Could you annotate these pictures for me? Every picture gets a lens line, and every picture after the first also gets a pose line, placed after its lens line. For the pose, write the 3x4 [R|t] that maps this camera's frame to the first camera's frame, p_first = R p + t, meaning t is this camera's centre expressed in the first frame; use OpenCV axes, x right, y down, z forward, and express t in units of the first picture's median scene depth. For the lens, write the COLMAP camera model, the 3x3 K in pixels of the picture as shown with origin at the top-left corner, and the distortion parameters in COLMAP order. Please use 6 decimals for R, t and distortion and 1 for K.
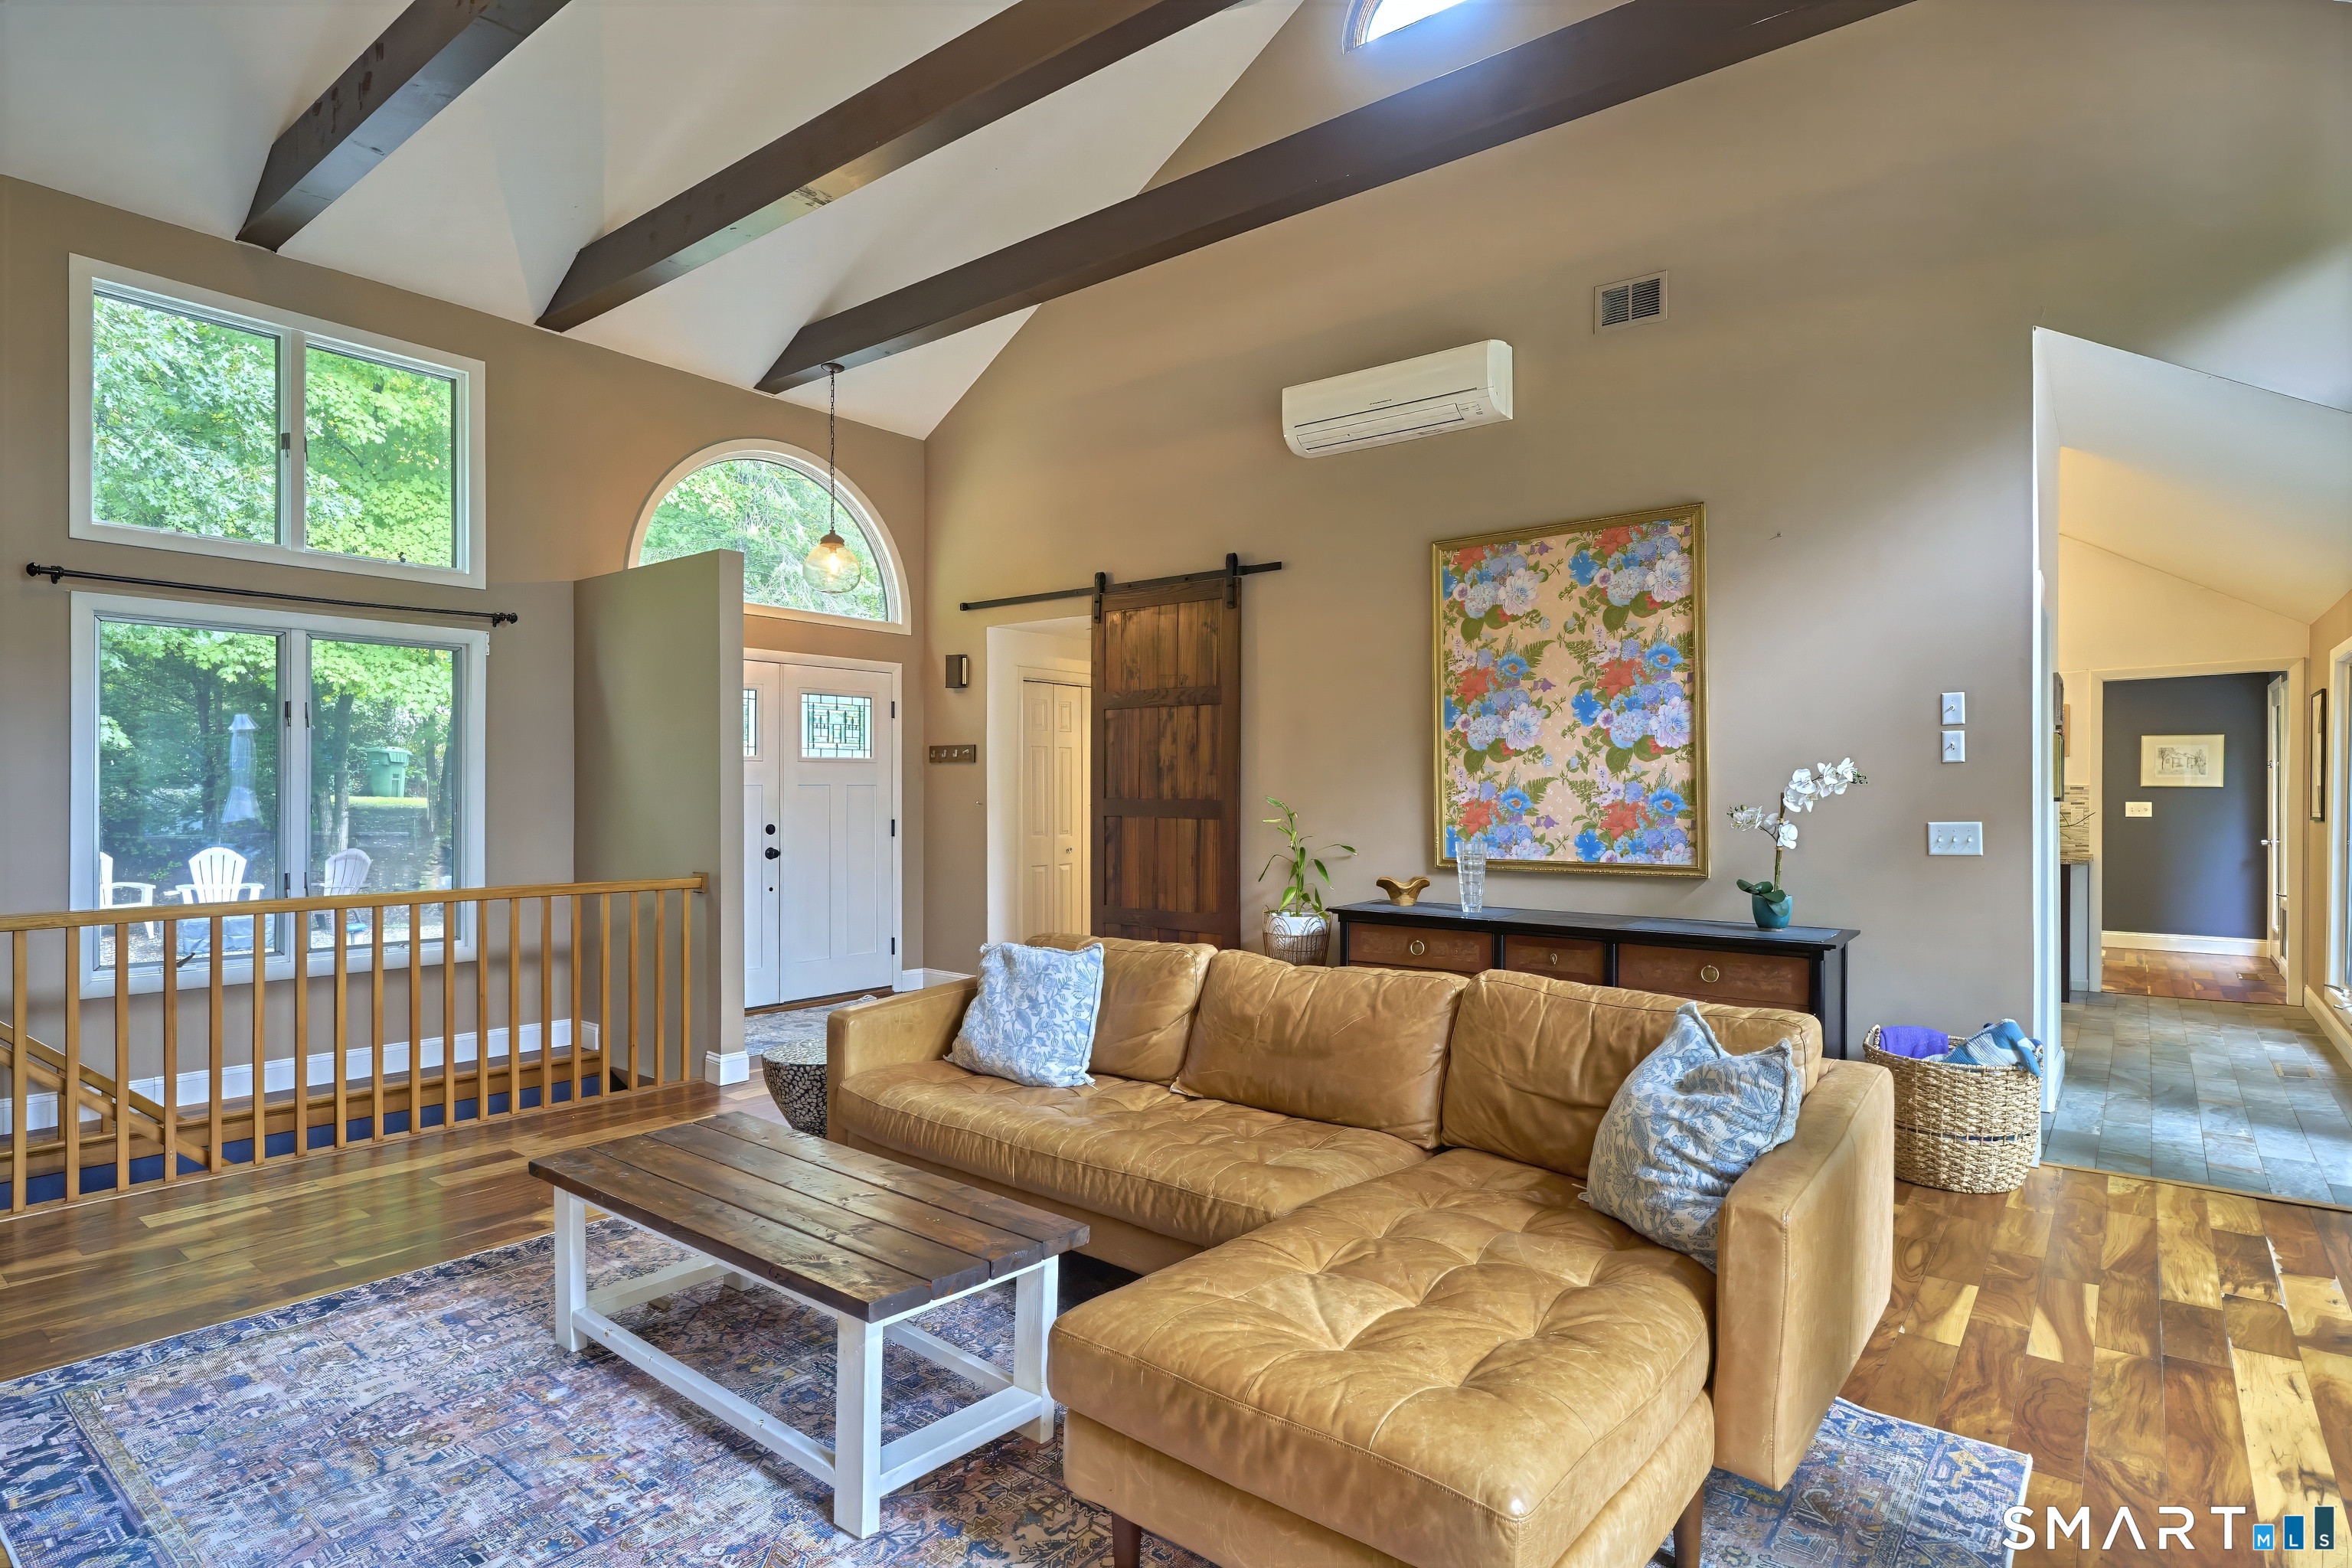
lens RADIAL K [[1233.3, 0, 1168.3], [0, 1233.3, 797.9], [0, 0, 1]] dist [-0.001894, 0.000803]
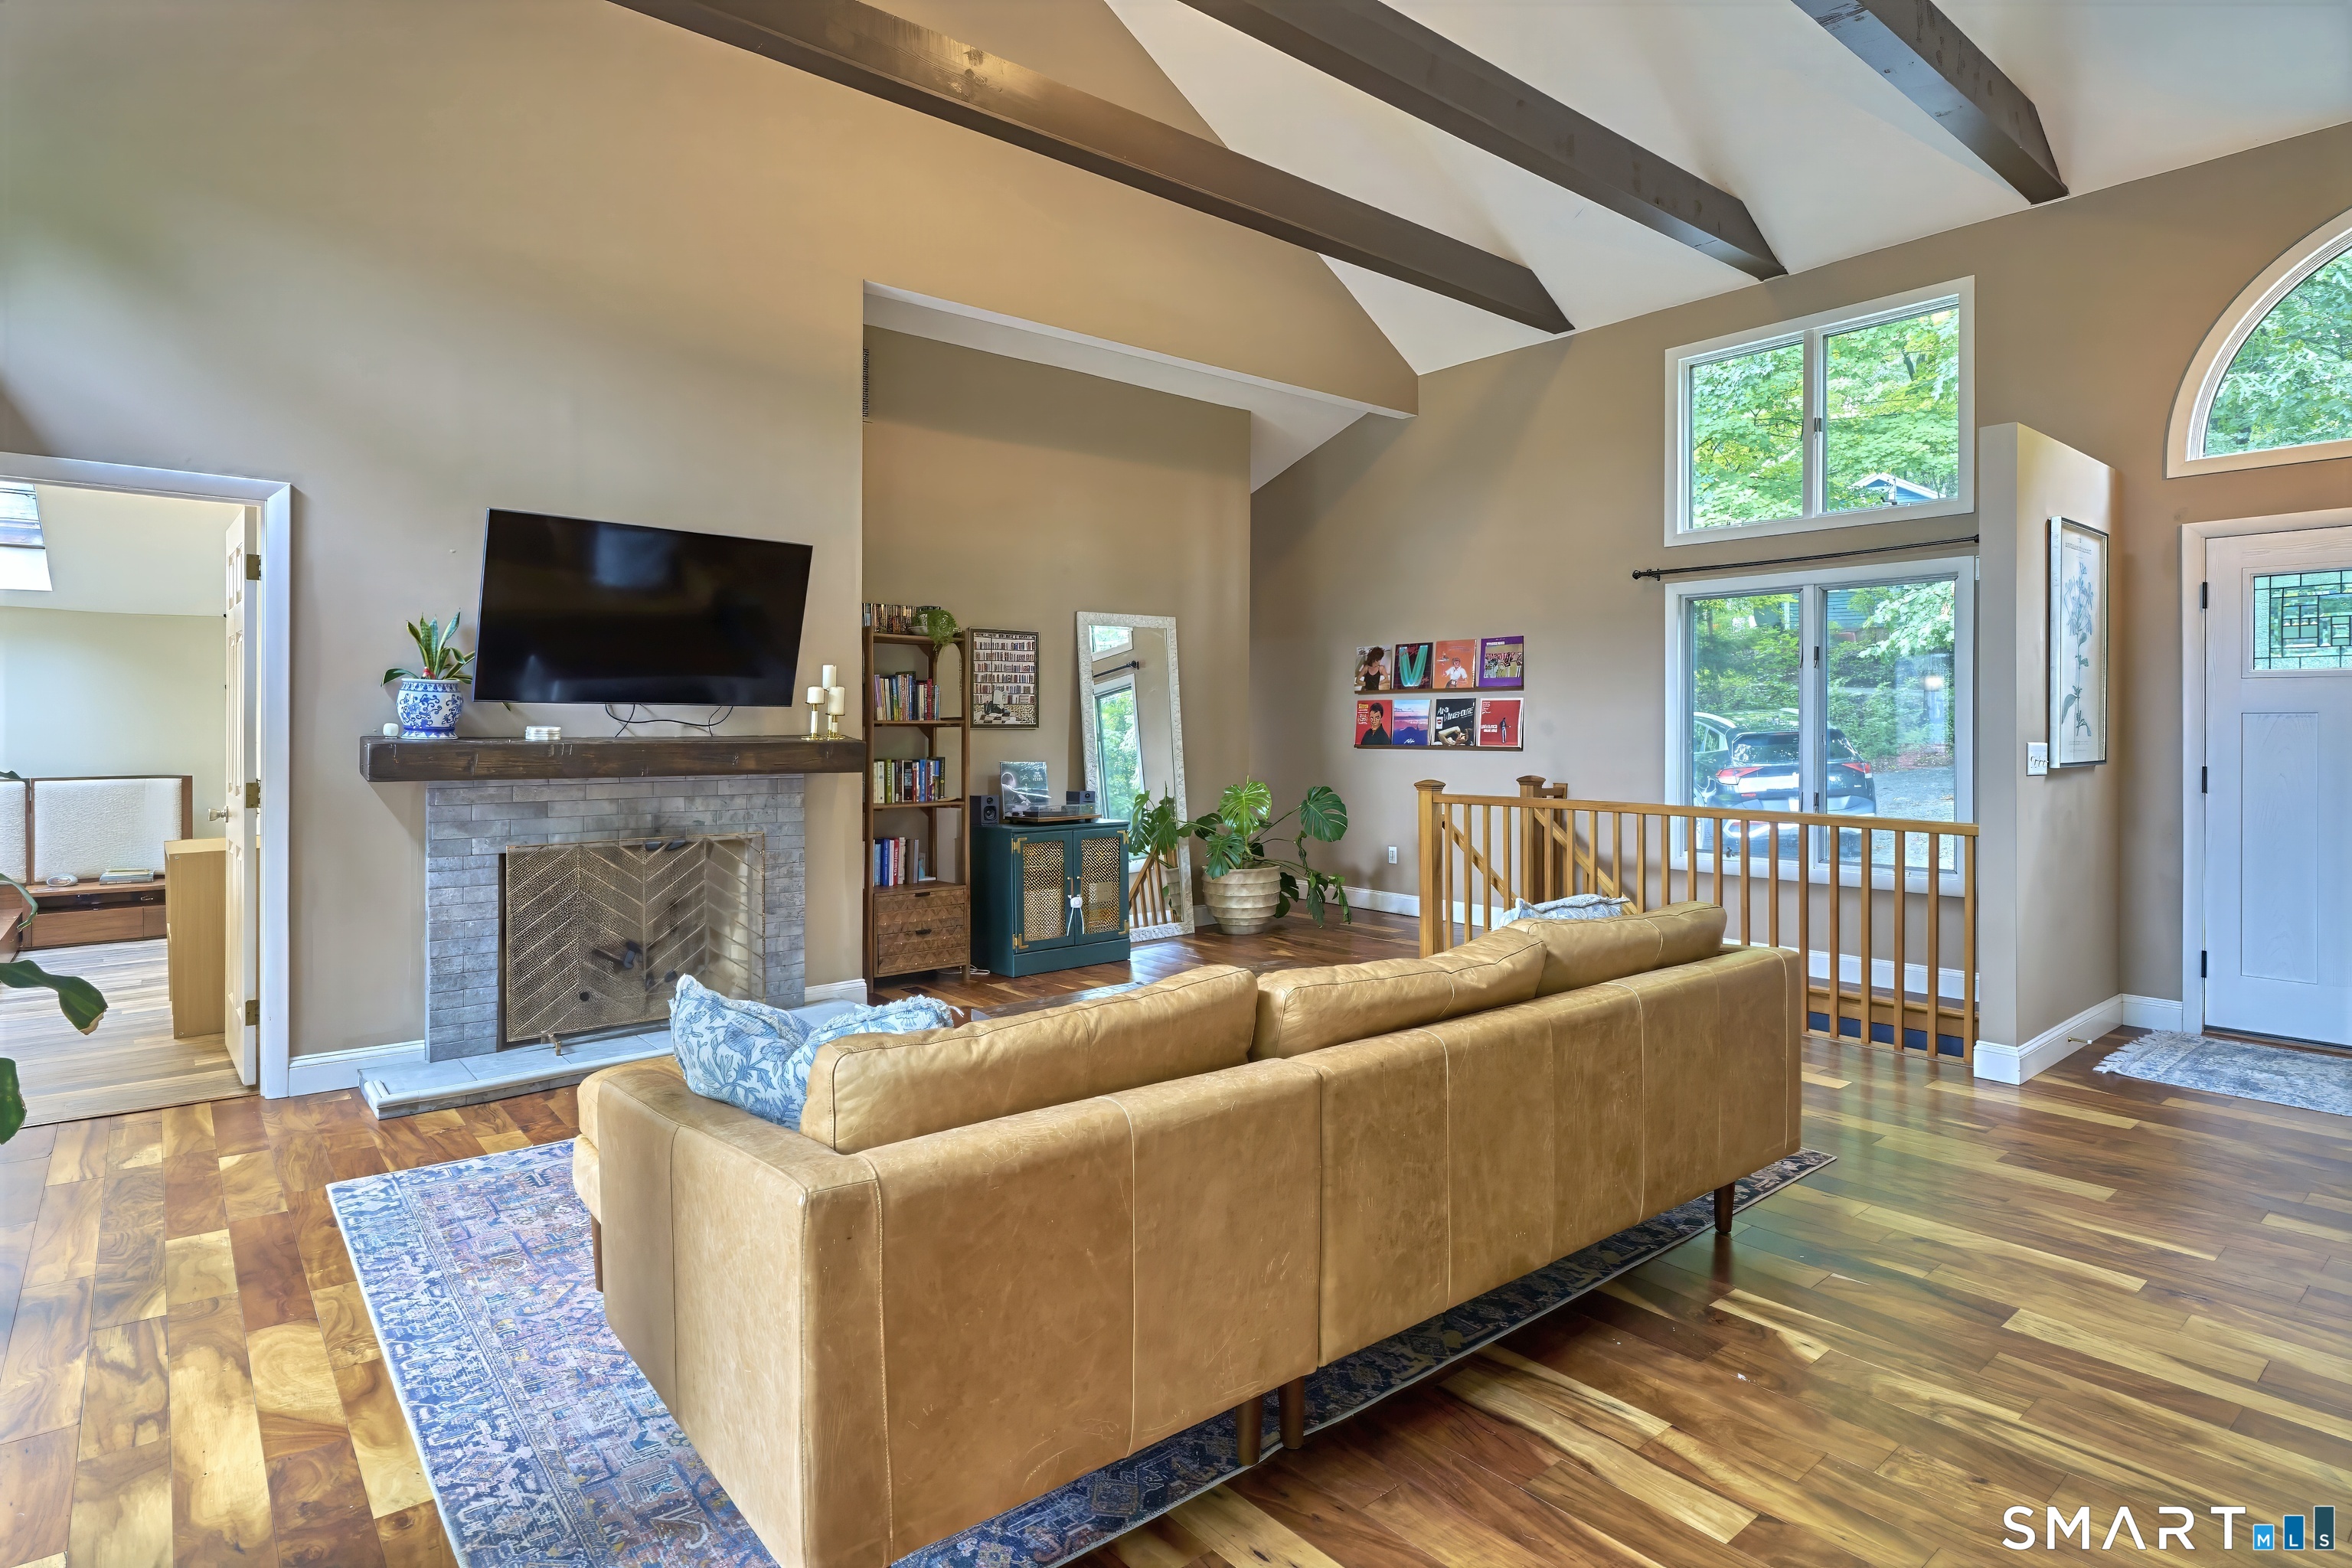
lens RADIAL K [[1233.3, 0, 1179.0], [0, 1233.3, 728.8], [0, 0, 1]] dist [-0.001894, 0.000803]
pose [[-0.206836, 0.006219, -0.978356, 0.504498], [-0.008771, 0.999928, 0.008211, -0.003220], [0.978336, 0.010279, -0.206767, 0.585584]]
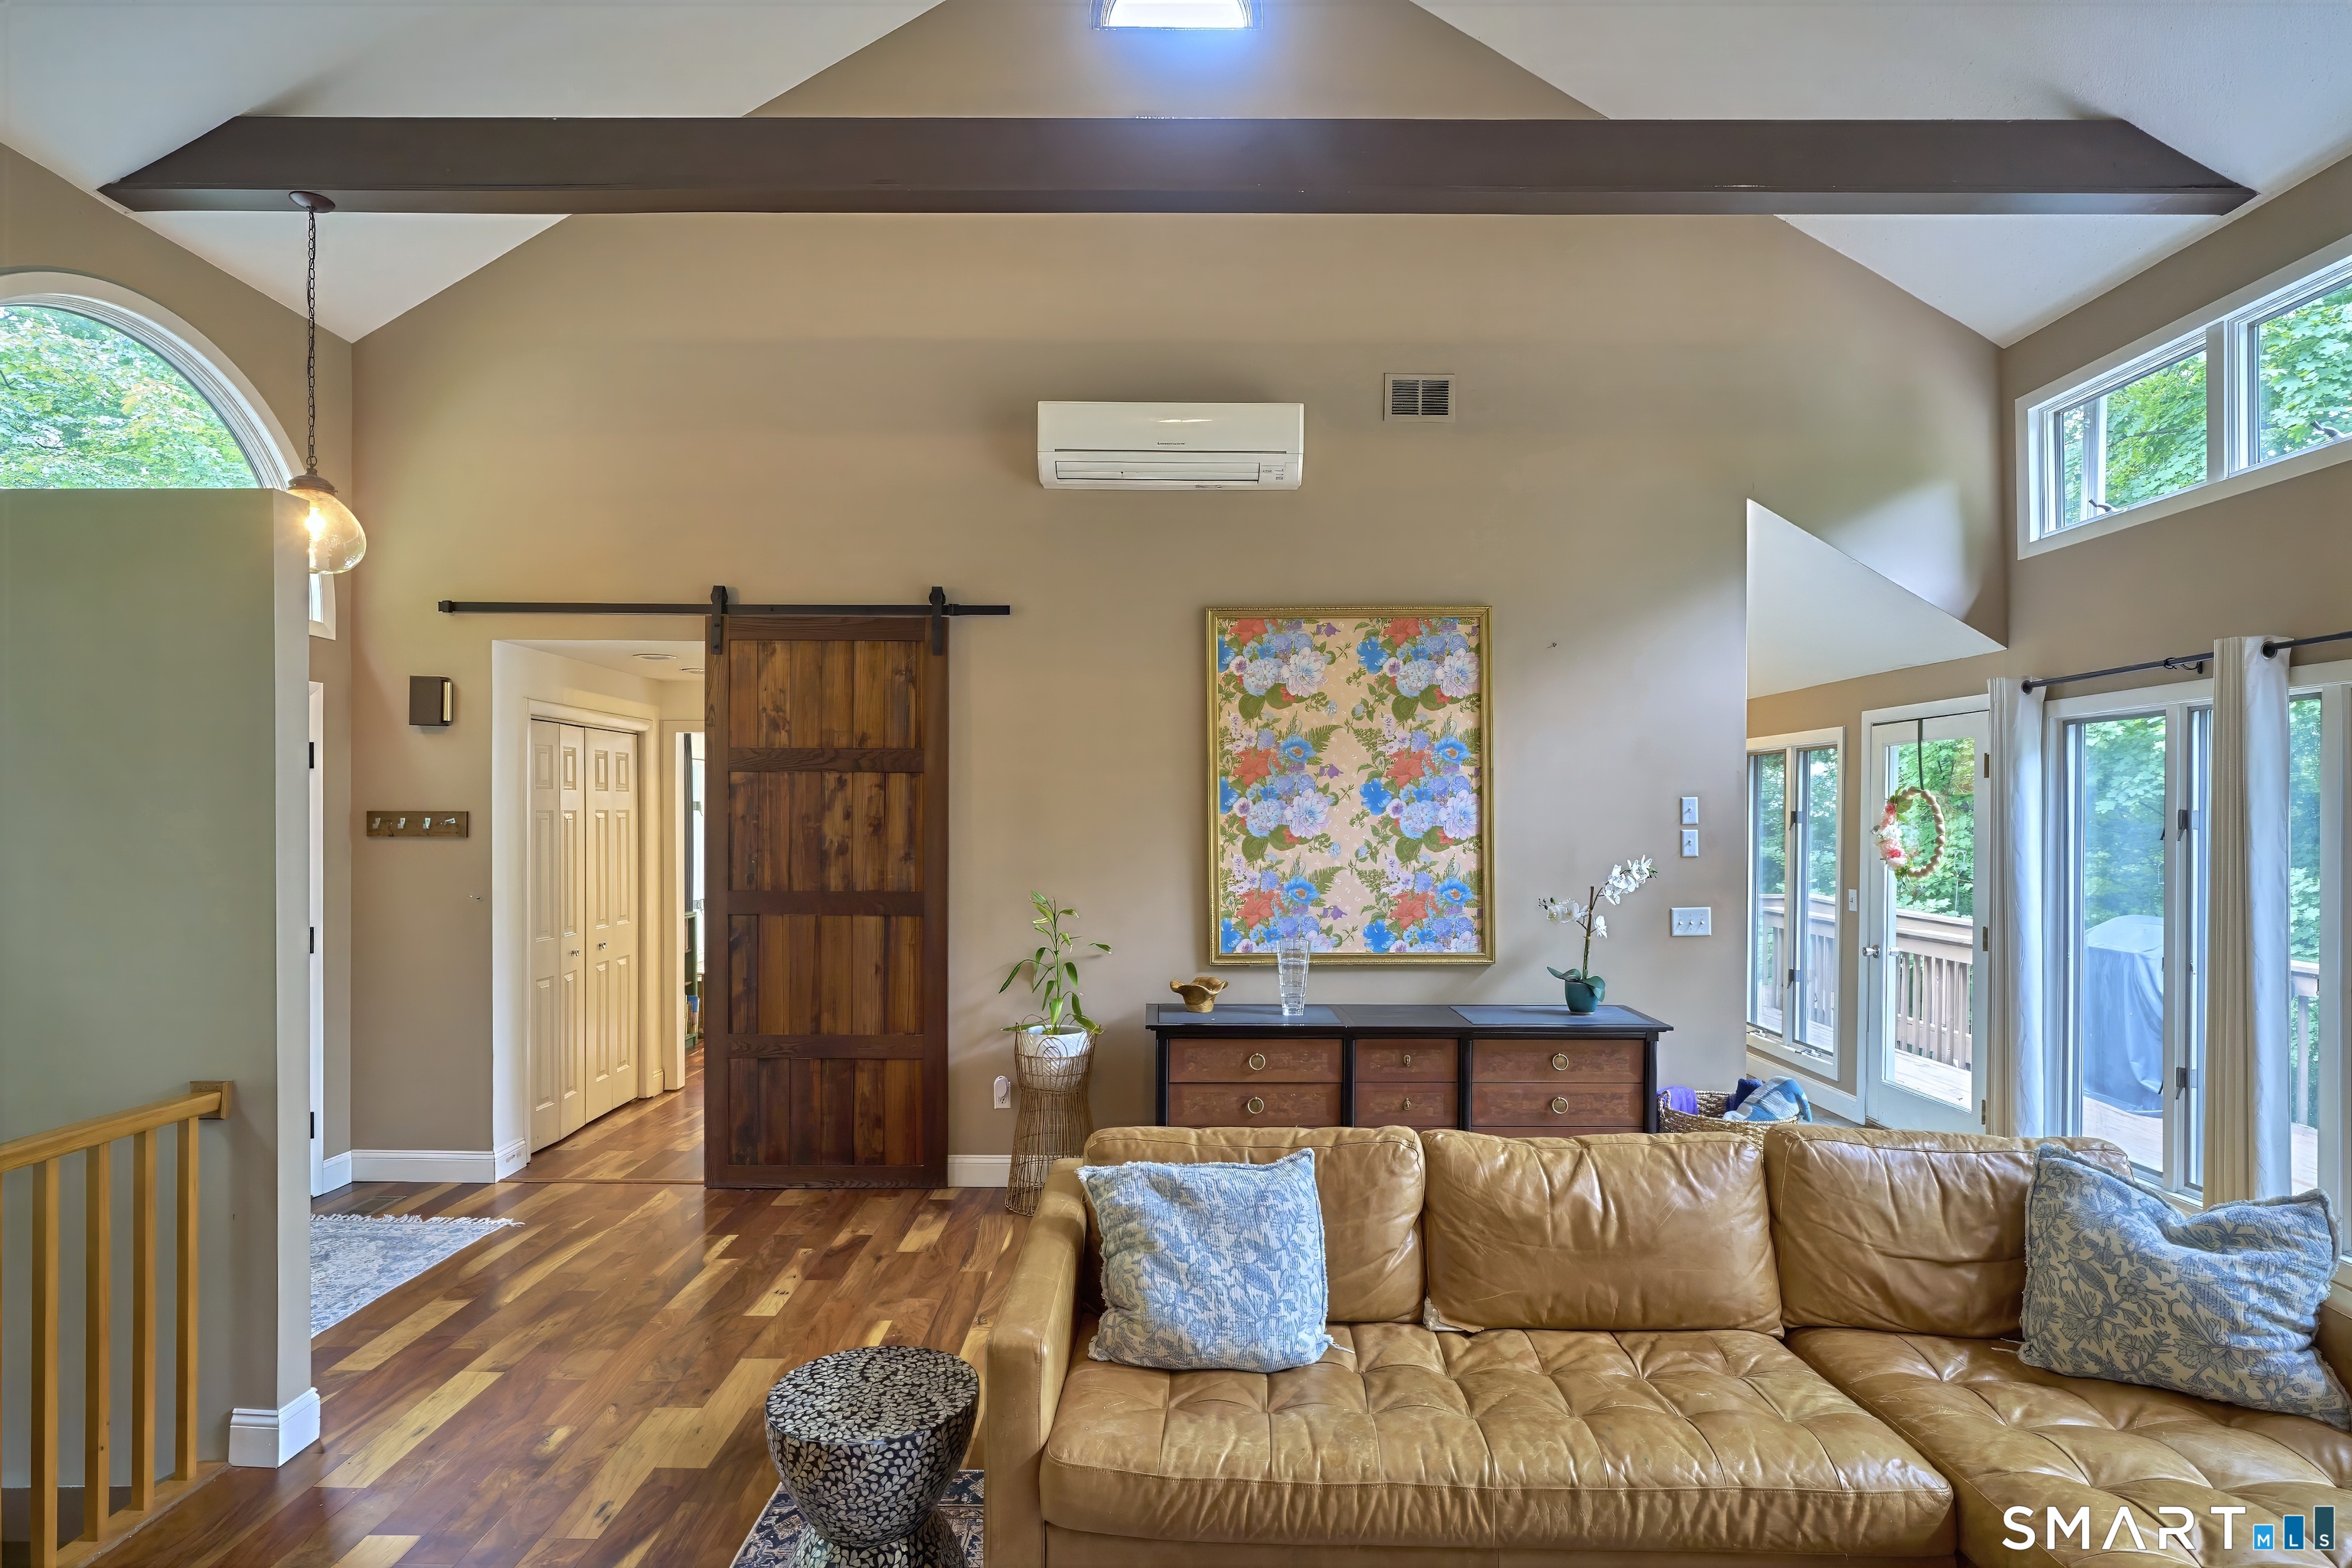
lens RADIAL K [[1233.3, 0, 1176.3], [0, 1233.3, 816.4], [0, 0, 1]] dist [-0.001894, 0.000803]
pose [[0.779412, -0.000907, 0.626512, -0.404301], [0.002443, 0.999996, -0.001591, -0.055982], [-0.626507, 0.002771, 0.779410, 0.328919]]
